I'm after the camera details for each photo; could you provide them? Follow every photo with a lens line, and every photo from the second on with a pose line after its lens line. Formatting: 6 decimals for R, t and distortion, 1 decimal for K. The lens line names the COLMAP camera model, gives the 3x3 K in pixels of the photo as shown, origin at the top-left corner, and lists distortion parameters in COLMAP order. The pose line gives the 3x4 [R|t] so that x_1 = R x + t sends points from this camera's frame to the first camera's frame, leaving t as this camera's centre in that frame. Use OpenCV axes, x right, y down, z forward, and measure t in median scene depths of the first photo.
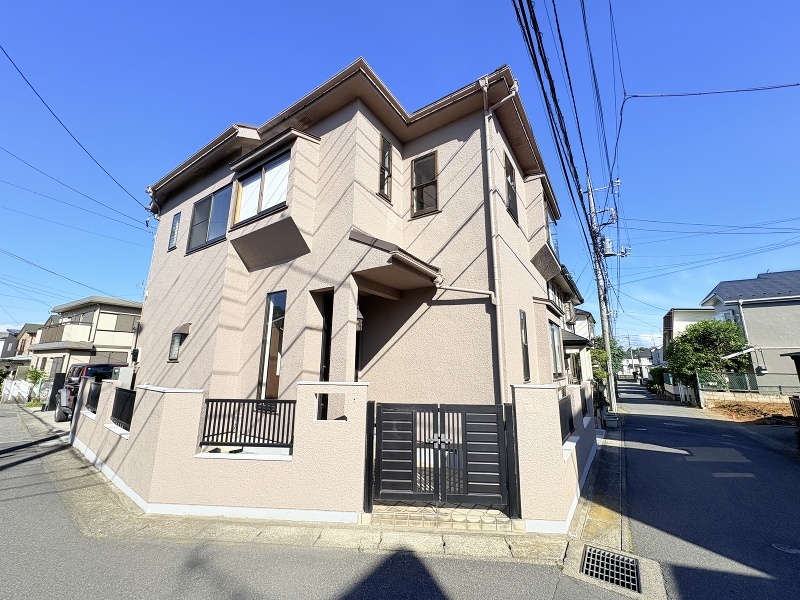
lens RADIAL K [[316.6, 0, 398.9], [0, 316.6, 298.3], [0, 0, 1]] dist [0.000622, -0.000046]
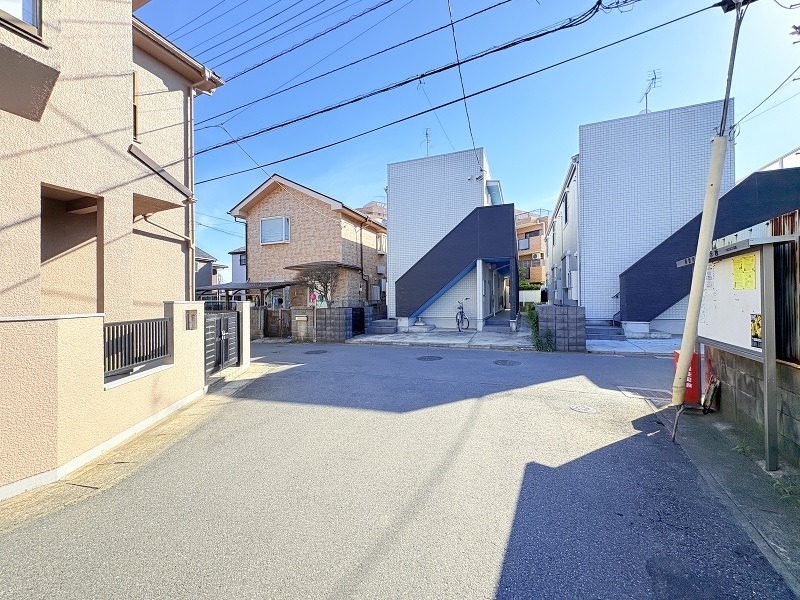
lens RADIAL K [[316.6, 0, 398.9], [0, 316.6, 298.3], [0, 0, 1]] dist [0.000622, -0.000046]
pose [[-0.199169, 0.001796, 0.979963, -0.342690], [-0.195012, 0.979925, -0.041431, 0.033727], [-0.960366, -0.199356, -0.194821, 0.101921]]
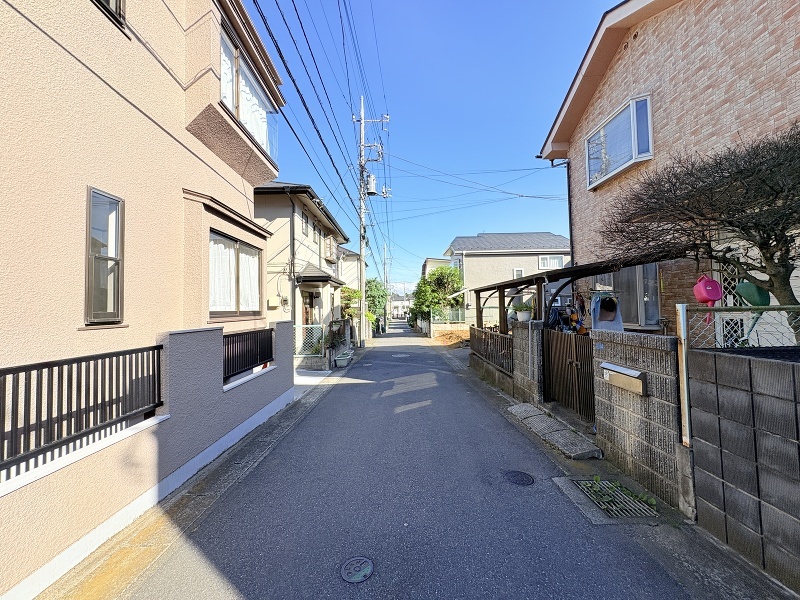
lens RADIAL K [[316.6, 0, 398.9], [0, 316.6, 298.3], [0, 0, 1]] dist [0.000622, -0.000046]
pose [[0.828200, -0.007851, 0.560378, 0.169318], [-0.088195, 0.985617, 0.144156, 0.031555], [-0.553450, -0.168813, 0.815595, 0.097163]]
